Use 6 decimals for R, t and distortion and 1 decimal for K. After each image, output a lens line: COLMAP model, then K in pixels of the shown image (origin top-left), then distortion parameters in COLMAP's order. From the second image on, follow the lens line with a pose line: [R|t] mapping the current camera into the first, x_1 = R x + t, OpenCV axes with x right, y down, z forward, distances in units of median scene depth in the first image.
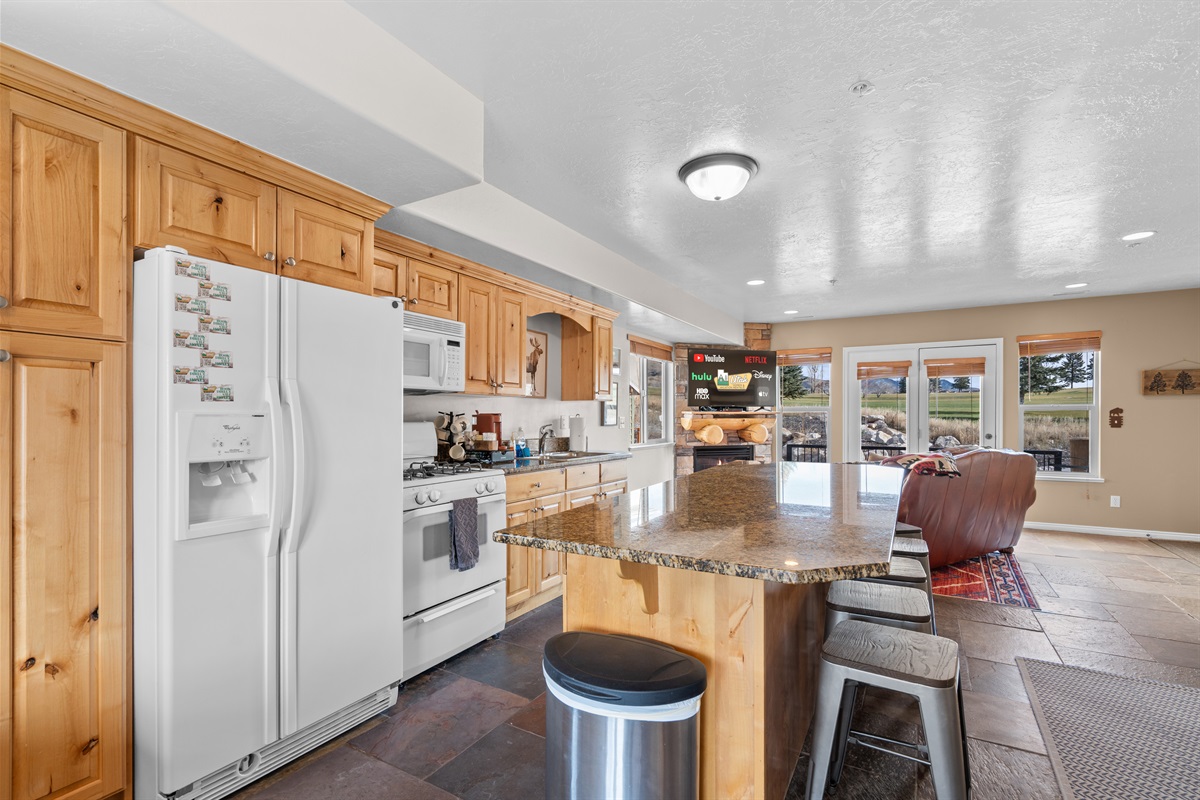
lens RADIAL K [[537.7, 0, 601.7], [0, 537.7, 414.9], [0, 0, 1]] dist [0.000501, 0.000468]
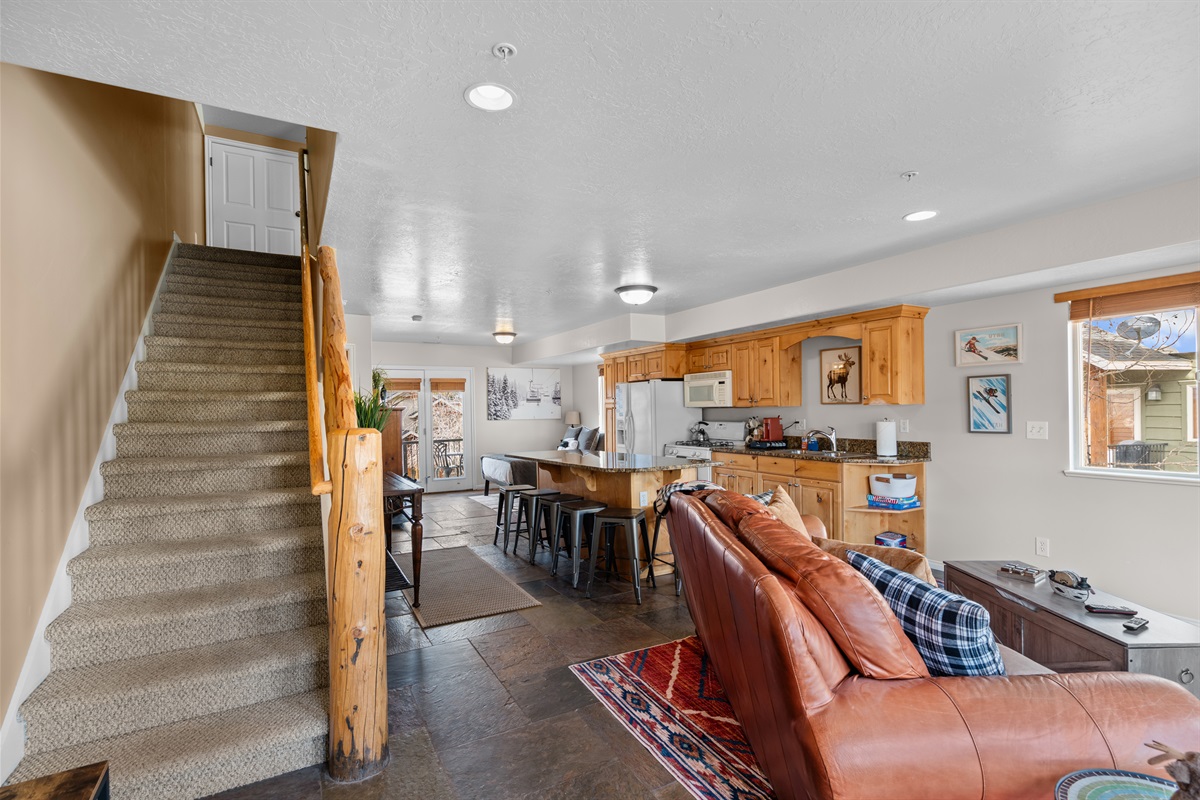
lens RADIAL K [[551.5, 0, 606.1], [0, 551.5, 412.2], [0, 0, 1]] dist [-0.000898, 0.000455]
pose [[-0.500052, 0.008592, -0.865953, 1.375625], [0.015356, 0.999882, 0.001054, -0.027345], [0.865859, -0.012770, -0.500125, 1.338279]]
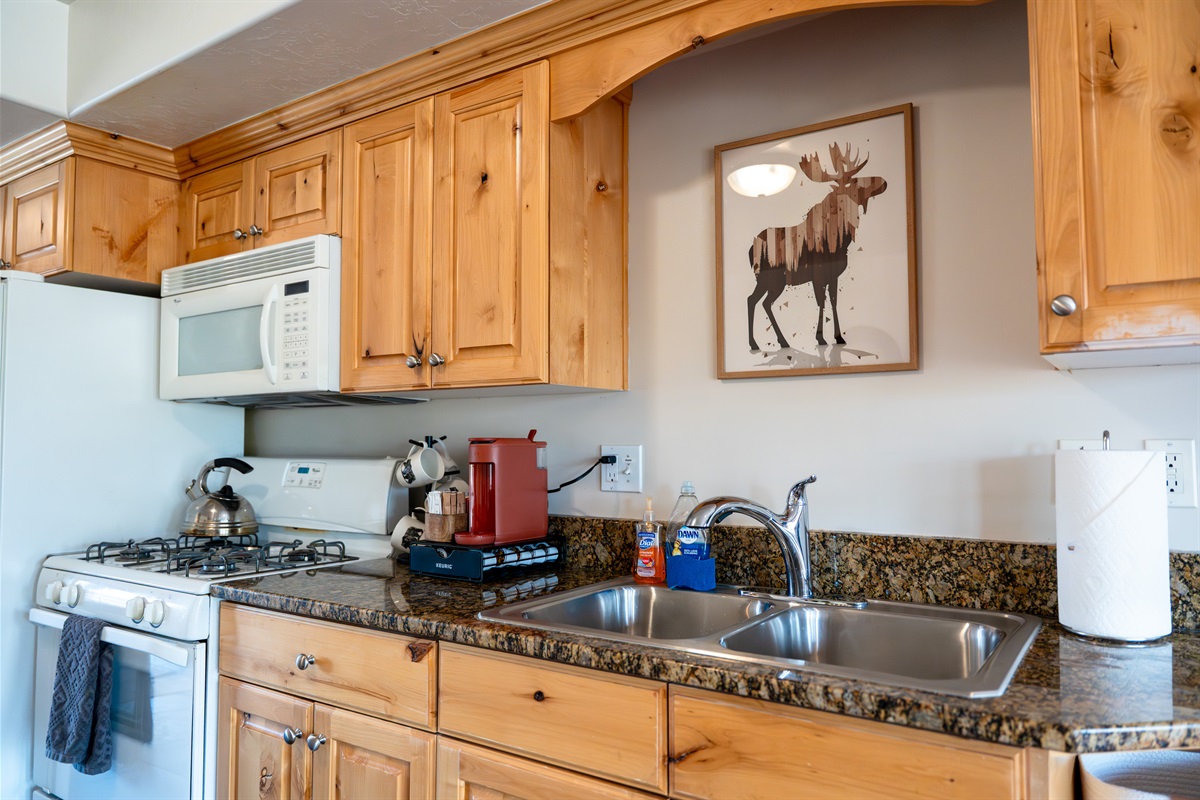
lens RADIAL K [[811.2, 0, 600.0], [0, 811.2, 400.0], [0, 0, 1]] dist [-0.003584, -0.000670]
pose [[-0.073404, -0.059853, -0.995505, 0.314972], [0.004647, 0.998166, -0.060356, 0.004043], [0.997291, -0.009057, -0.072991, 1.064591]]
